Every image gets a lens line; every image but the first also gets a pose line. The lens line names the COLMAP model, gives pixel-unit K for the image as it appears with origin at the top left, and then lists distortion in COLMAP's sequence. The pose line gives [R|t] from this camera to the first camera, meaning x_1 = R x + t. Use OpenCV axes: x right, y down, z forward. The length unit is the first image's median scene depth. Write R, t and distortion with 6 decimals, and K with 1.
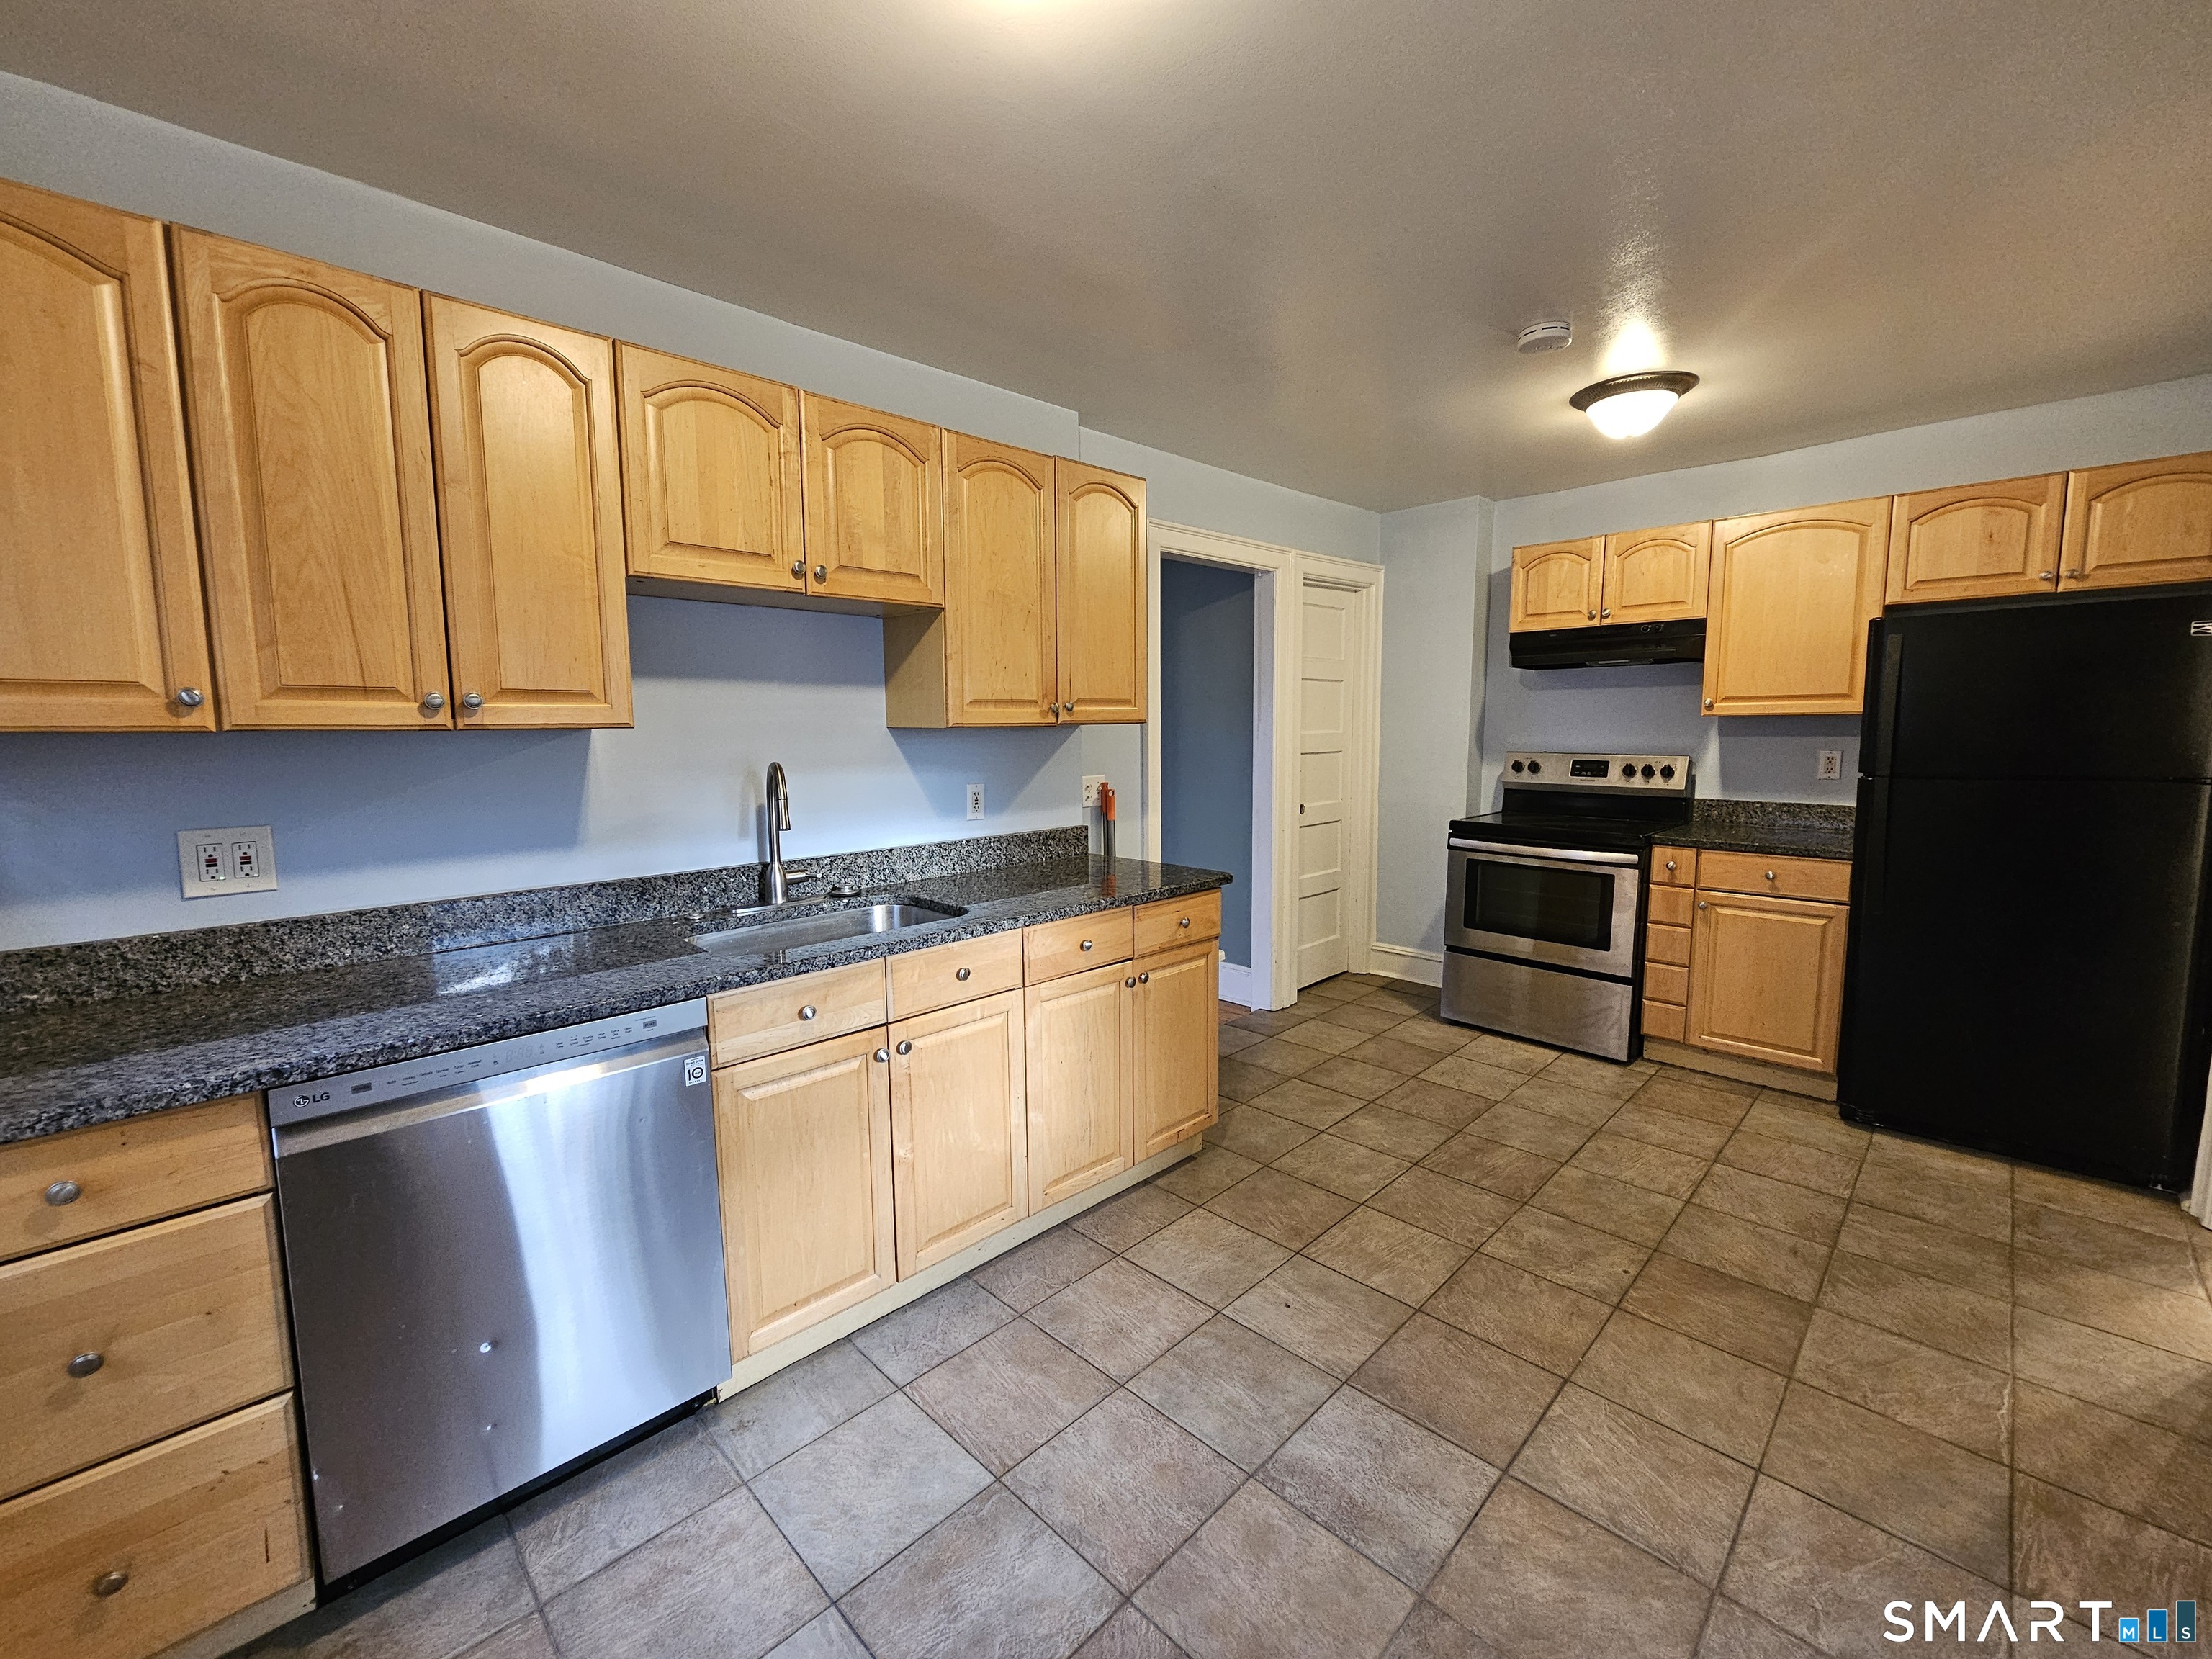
lens RADIAL K [[904.2, 0, 1104.9], [0, 904.2, 822.8], [0, 0, 1]] dist [-0.002673, 0.000018]
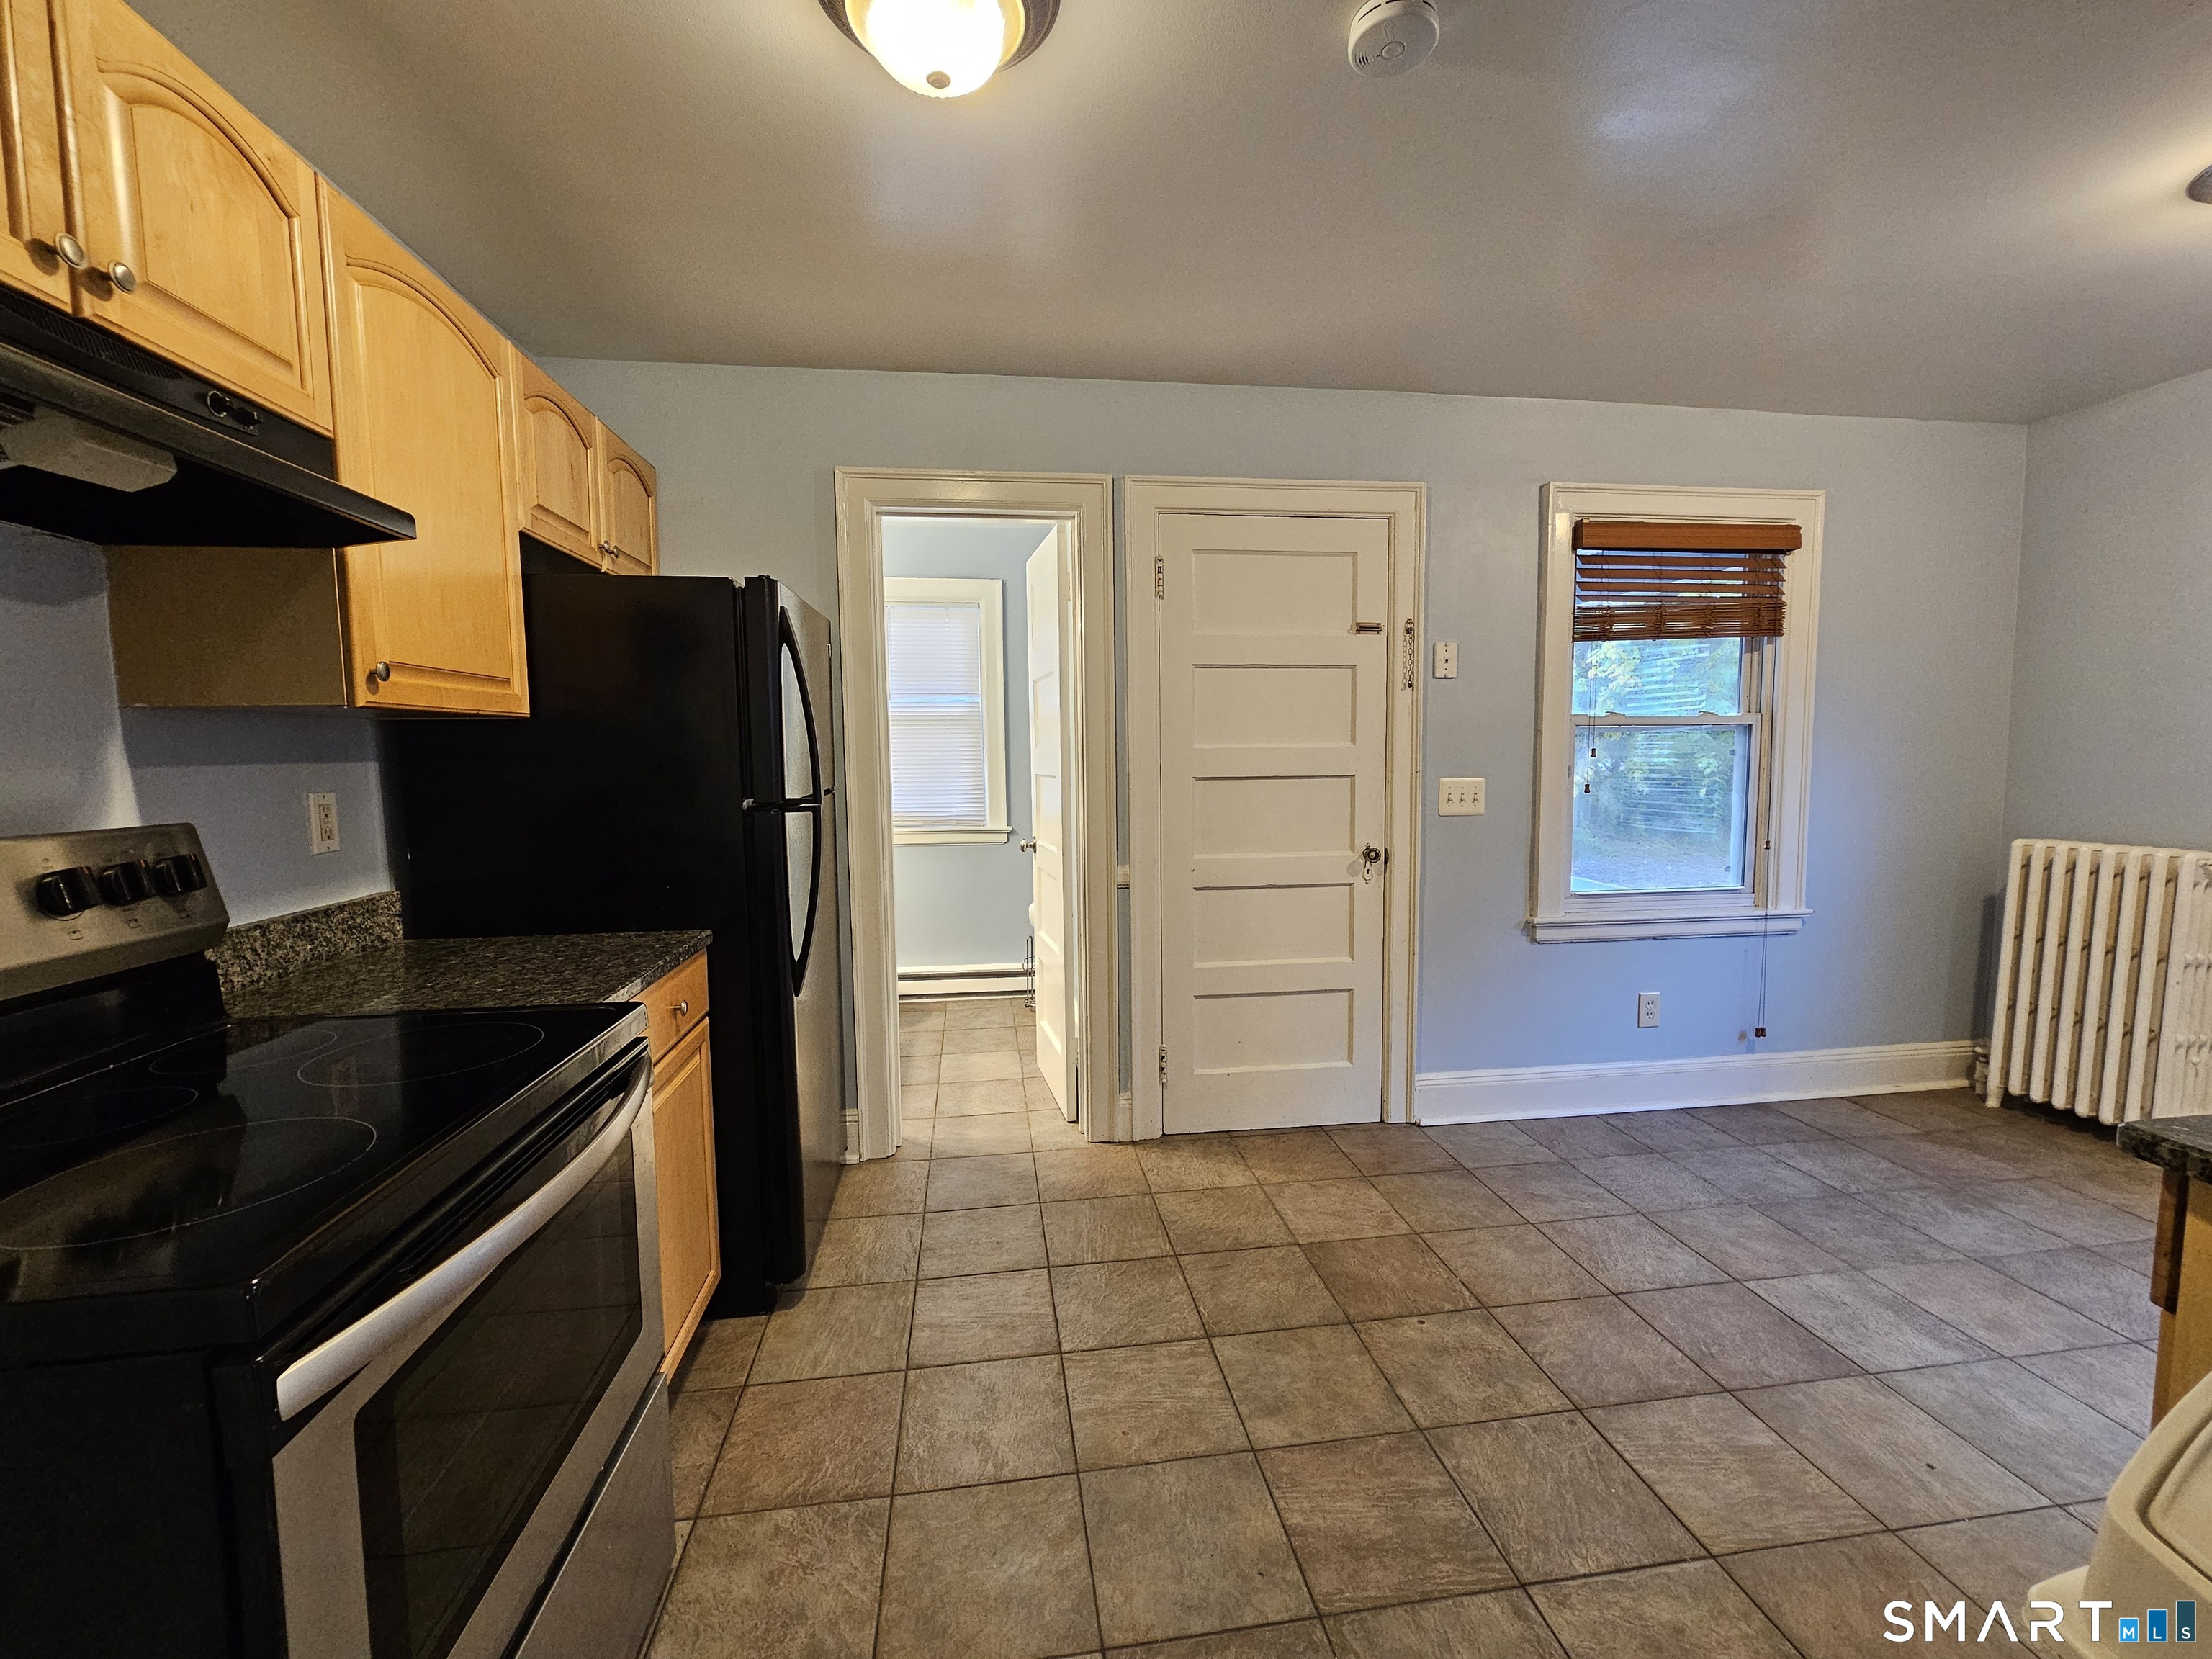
lens RADIAL K [[904.2, 0, 1104.9], [0, 904.2, 822.8], [0, 0, 1]] dist [-0.002673, 0.000018]
pose [[-0.797191, -0.027645, 0.603094, 0.299902], [0.086370, 0.983454, 0.159246, -0.169305], [-0.597518, 0.179039, -0.781612, 1.827748]]
